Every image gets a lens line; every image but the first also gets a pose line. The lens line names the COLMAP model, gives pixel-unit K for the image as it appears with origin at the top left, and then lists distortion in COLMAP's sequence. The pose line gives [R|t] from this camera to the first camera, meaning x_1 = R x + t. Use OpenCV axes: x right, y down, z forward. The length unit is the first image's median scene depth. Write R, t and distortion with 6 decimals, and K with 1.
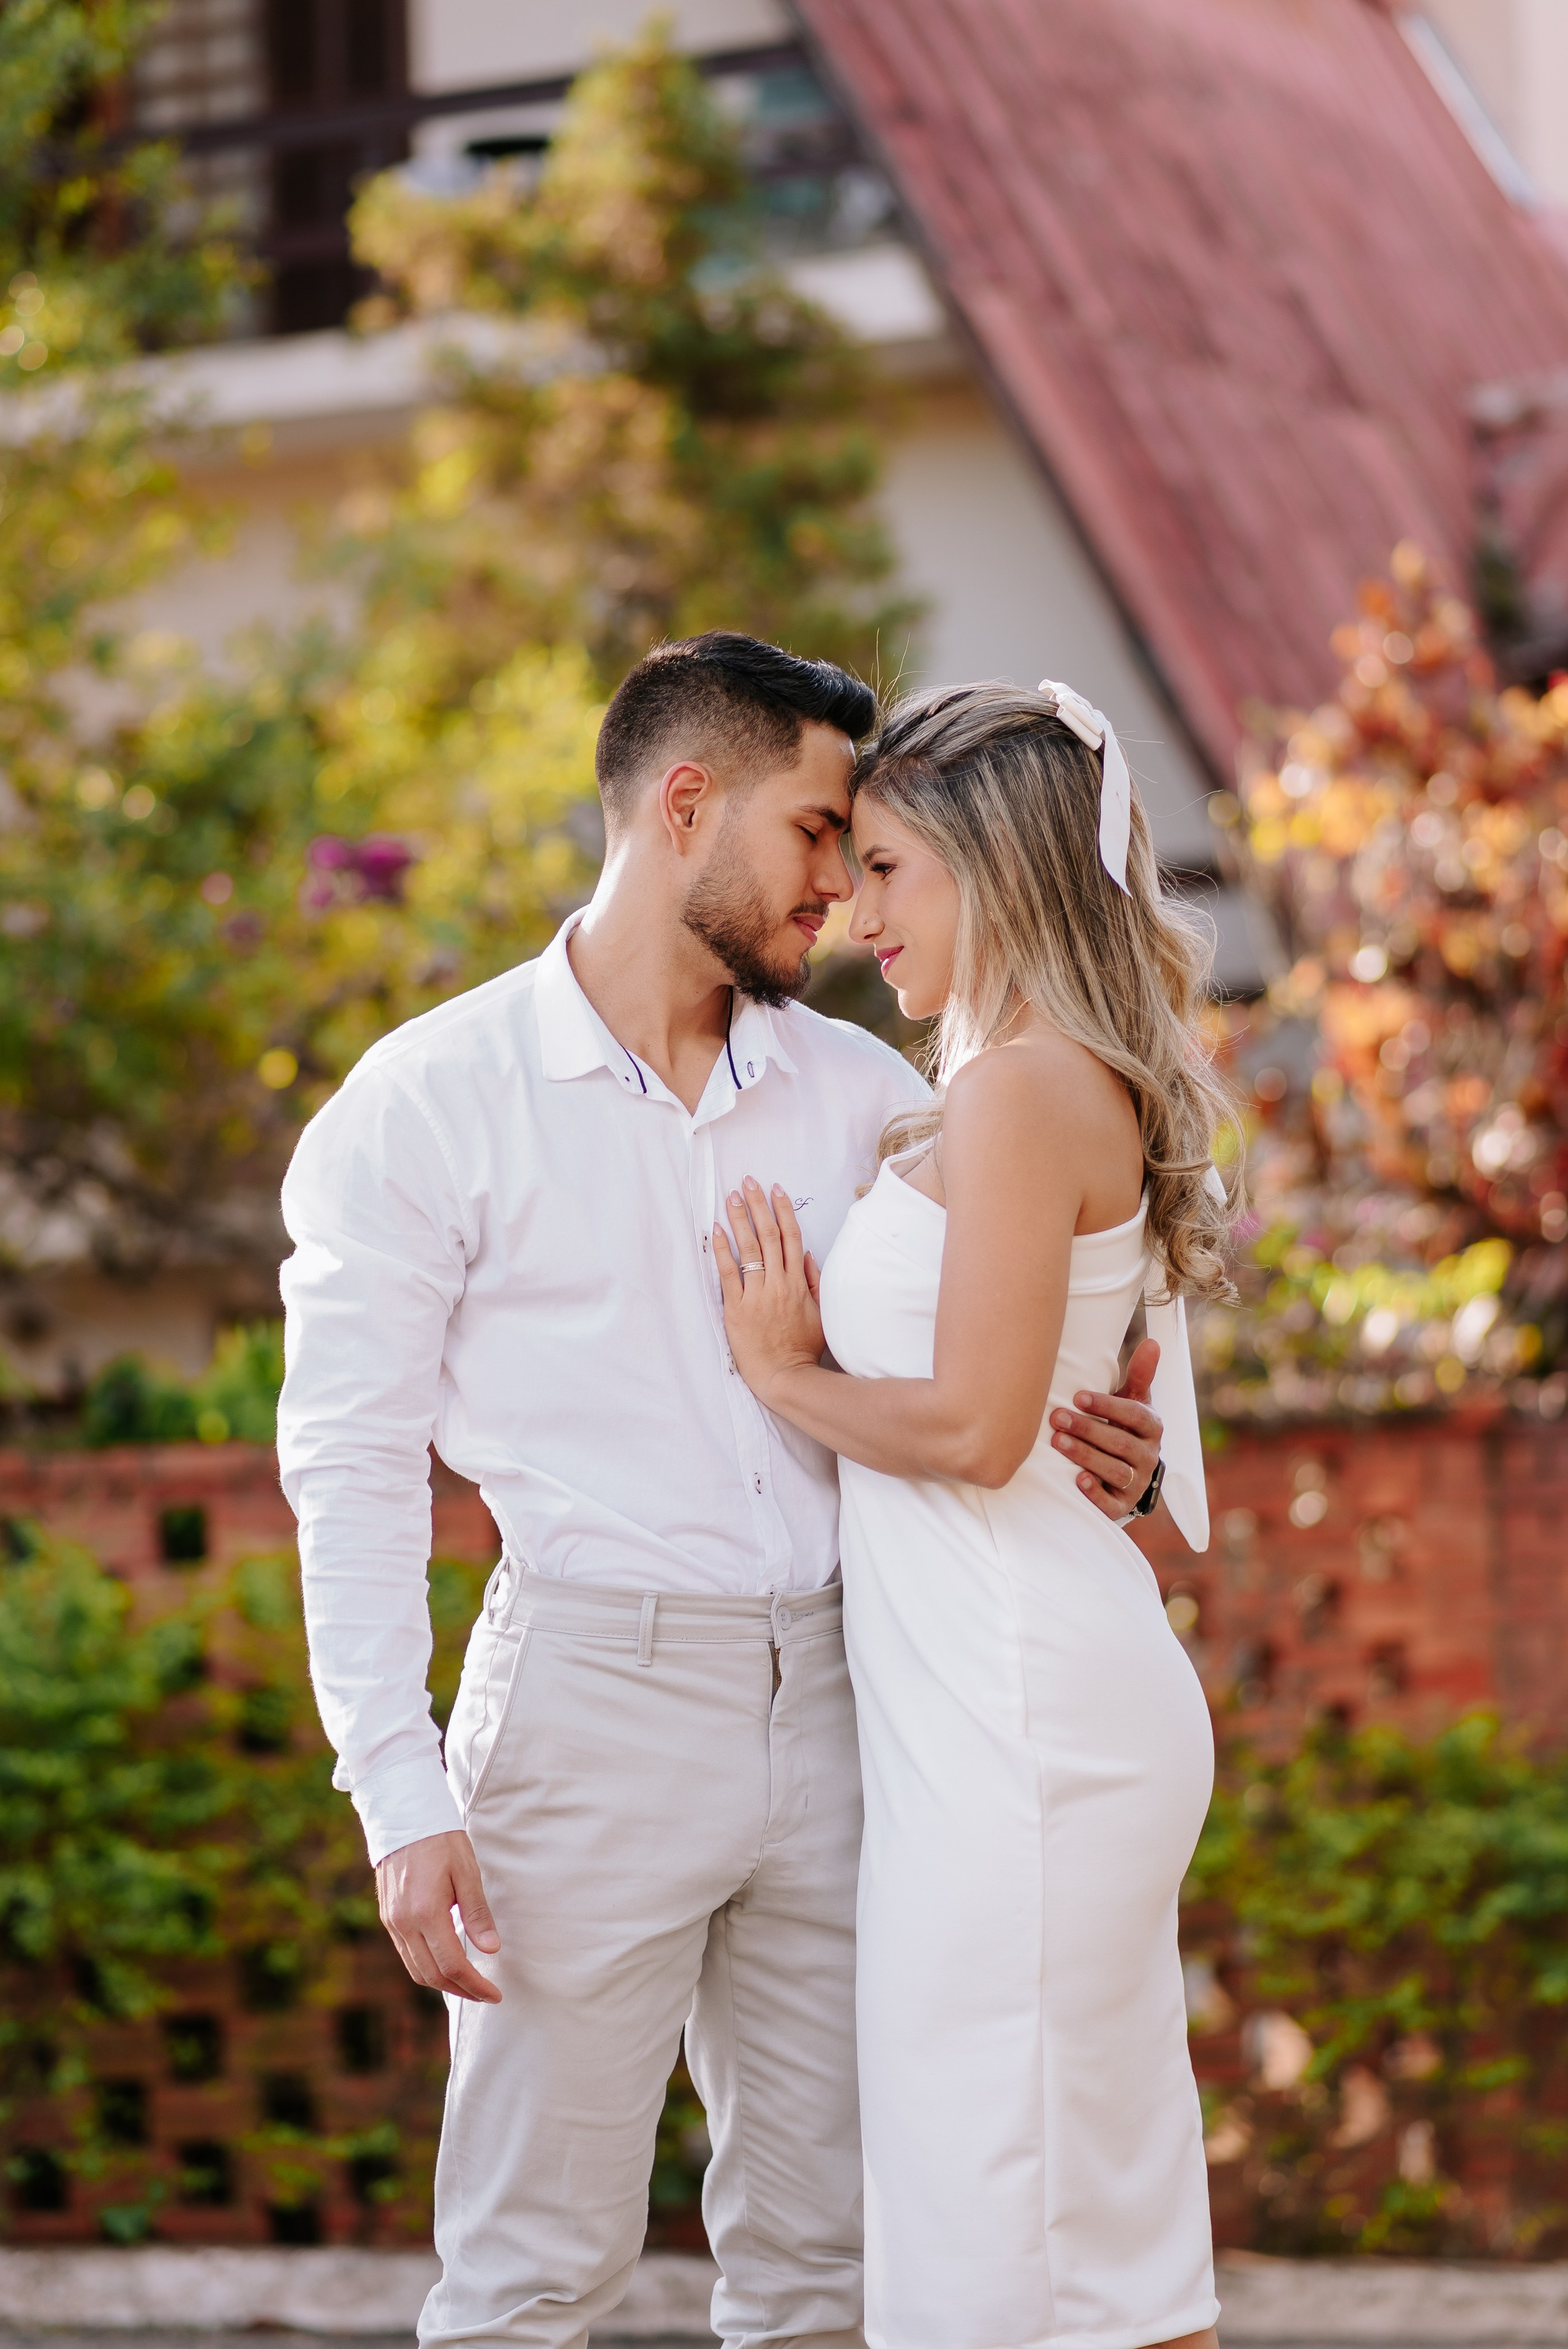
lens RADIAL K [[5894.7, 0, 785.5], [0, 5894.7, 1177.4], [0, 0, 1]] dist [0.055727, -1.025198]
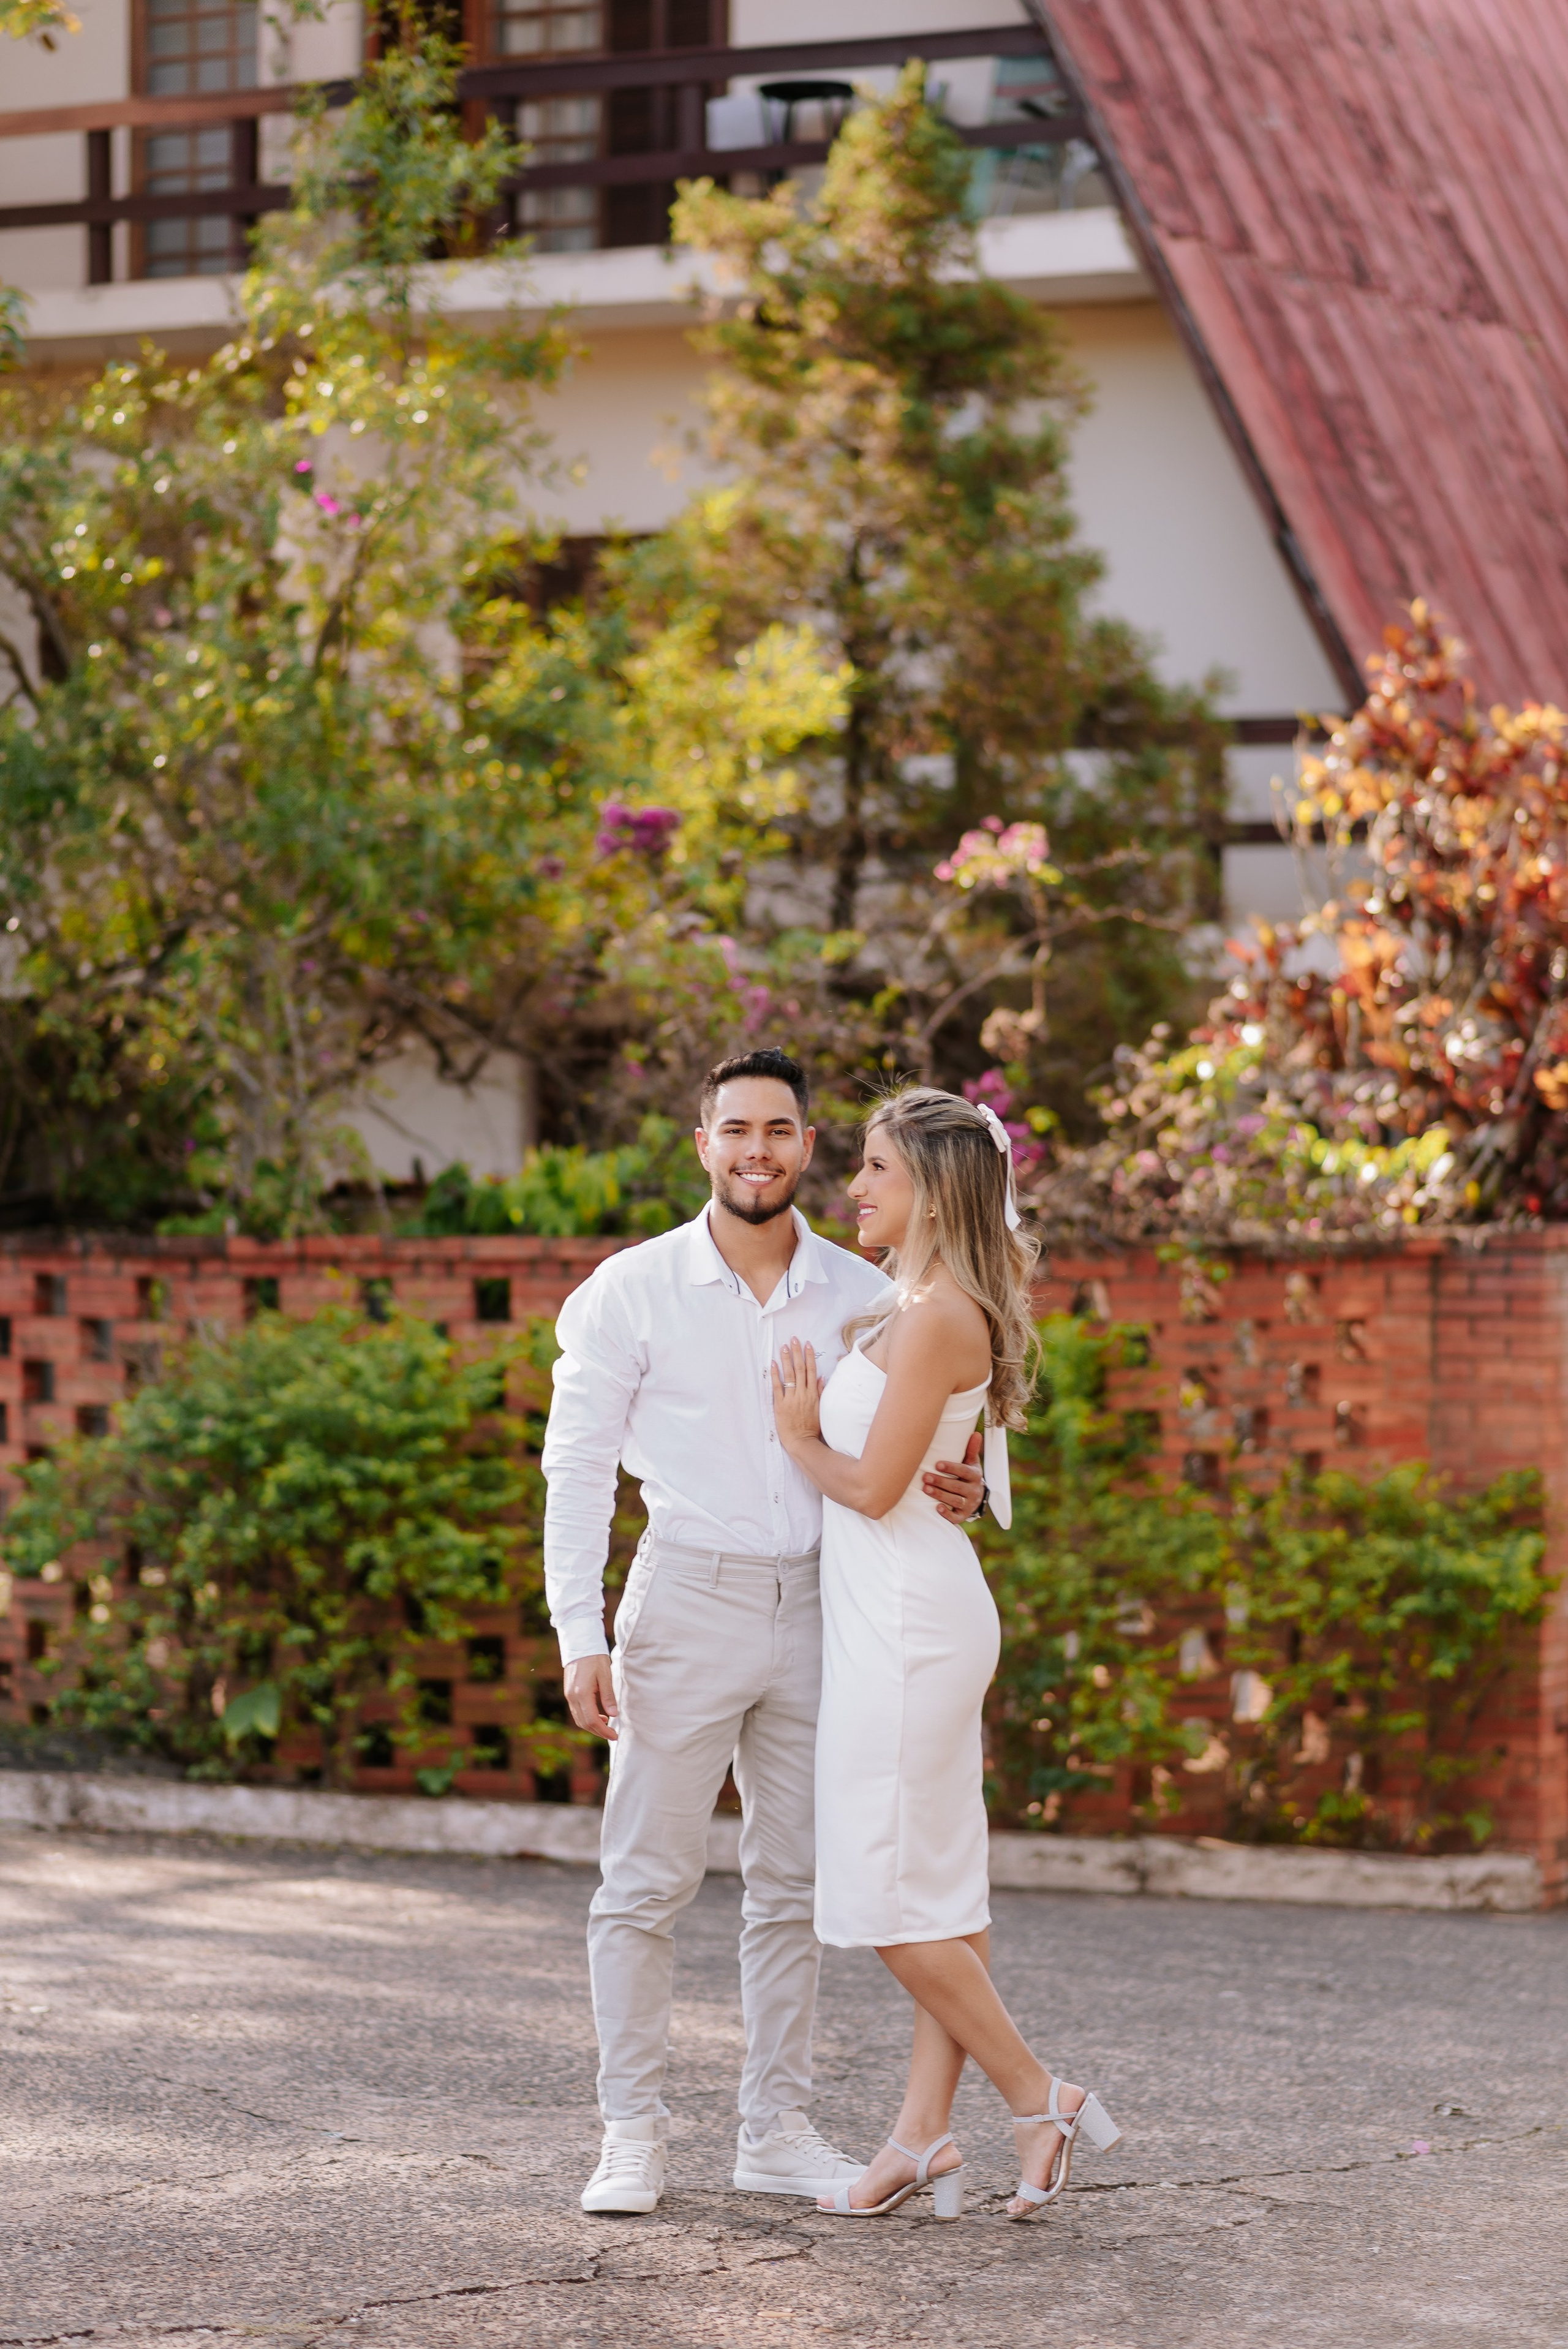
lens RADIAL K [[5895.5, 0, 785.5], [0, 5895.5, 1177.4], [0, 0, 1]] dist [0.055727, -1.025198]
pose [[0.997569, 0.046244, -0.052135, 0.041137], [-0.041509, 0.995210, 0.088505, -0.098140], [0.055978, -0.086125, 0.994710, -0.408056]]
